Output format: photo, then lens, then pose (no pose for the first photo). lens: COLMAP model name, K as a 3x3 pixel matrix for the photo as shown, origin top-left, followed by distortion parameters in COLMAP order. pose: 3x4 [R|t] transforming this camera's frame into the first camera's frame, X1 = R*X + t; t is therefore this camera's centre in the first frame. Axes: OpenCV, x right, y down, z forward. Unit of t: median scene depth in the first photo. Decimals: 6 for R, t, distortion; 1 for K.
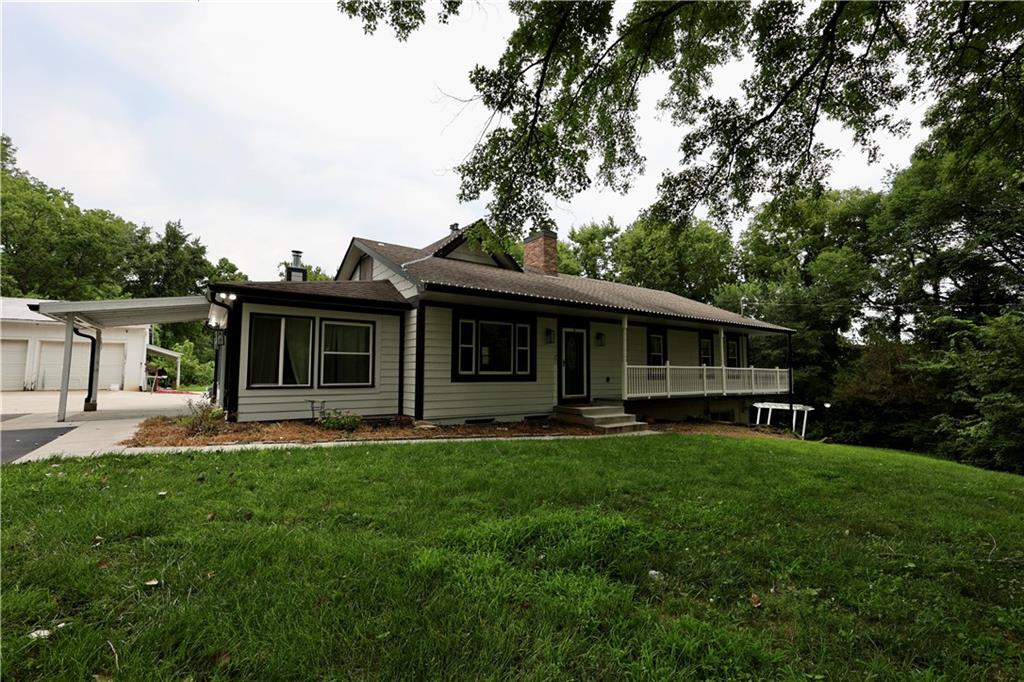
lens RADIAL K [[456.2, 0, 512.0], [0, 456.2, 341.0], [0, 0, 1]] dist [0.000269, -0.000009]
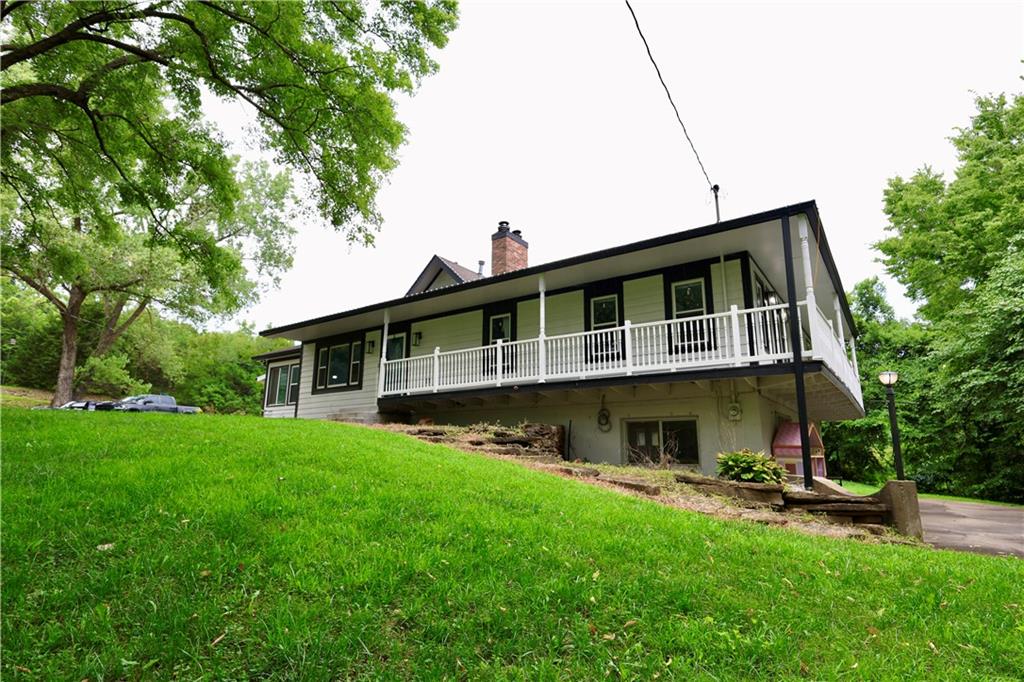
lens RADIAL K [[529.9, 0, 512.0], [0, 529.9, 341.0], [0, 0, 1]] dist [0.000124, 0.000006]
pose [[0.327946, -0.208696, -0.921356, 1.288856], [0.061512, 0.977941, -0.199618, 0.234975], [0.942692, 0.008789, 0.333549, 0.843168]]
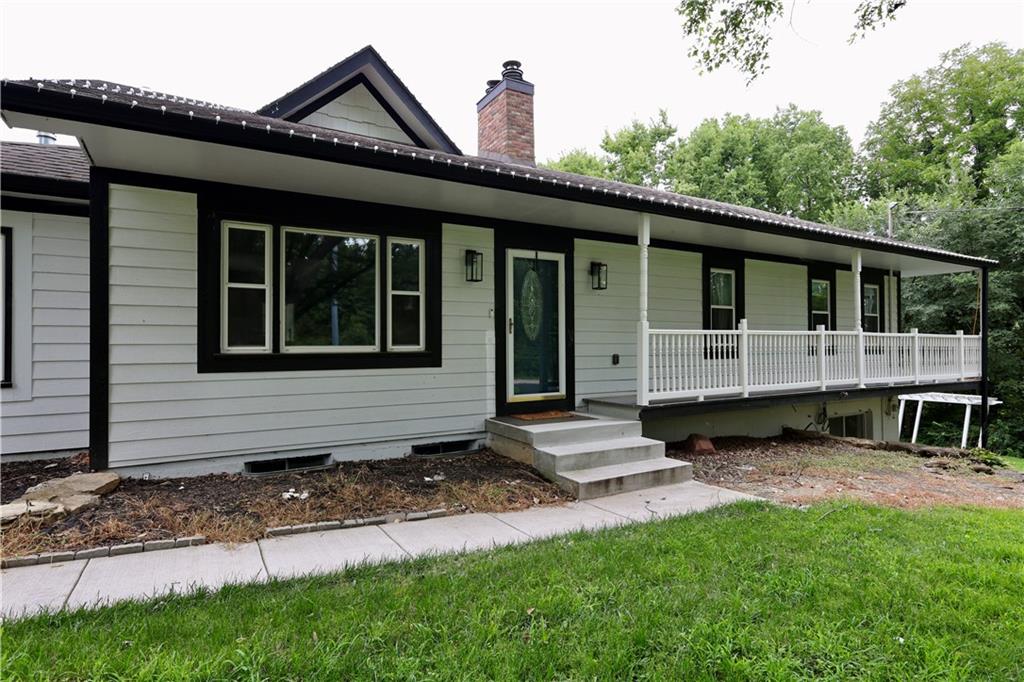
lens RADIAL K [[552.4, 0, 512.0], [0, 552.4, 341.0], [0, 0, 1]] dist [0.003106, 0.000421]
pose [[0.996762, -0.010899, -0.079667, 0.154092], [0.015695, 0.998086, 0.059817, 0.029335], [0.078862, -0.060874, 0.995025, 0.429274]]
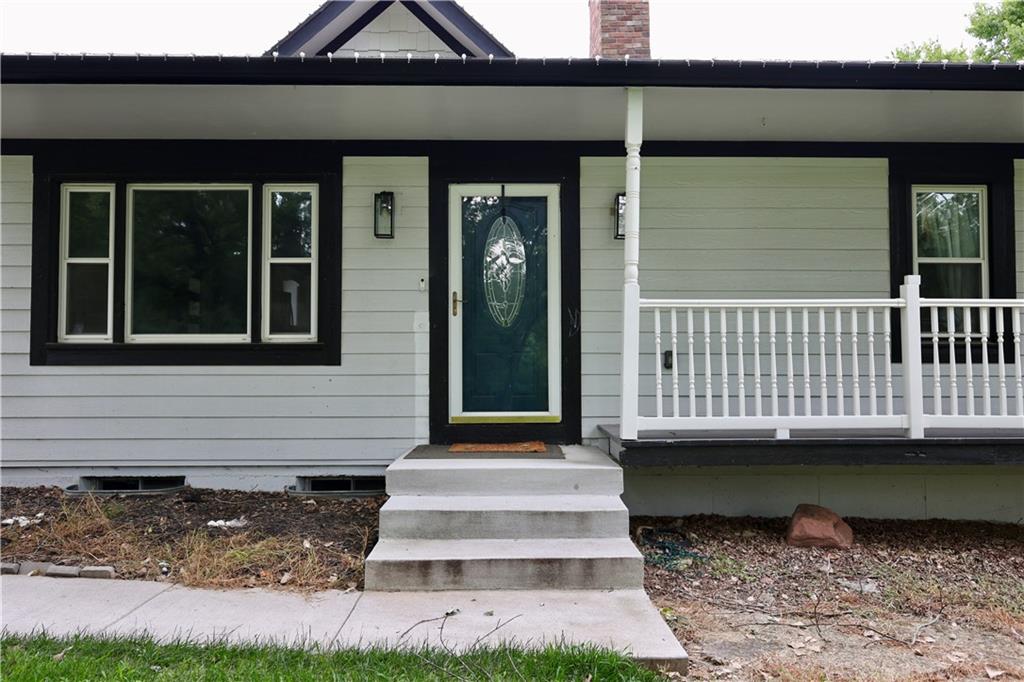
lens RADIAL K [[707.5, 0, 512.0], [0, 707.5, 341.0], [0, 0, 1]] dist [-0.000246, -0.001200]
pose [[0.825799, -0.022686, -0.563509, 0.388385], [0.043918, 0.998743, 0.024152, 0.060900], [0.562253, -0.044693, 0.825757, 0.619185]]
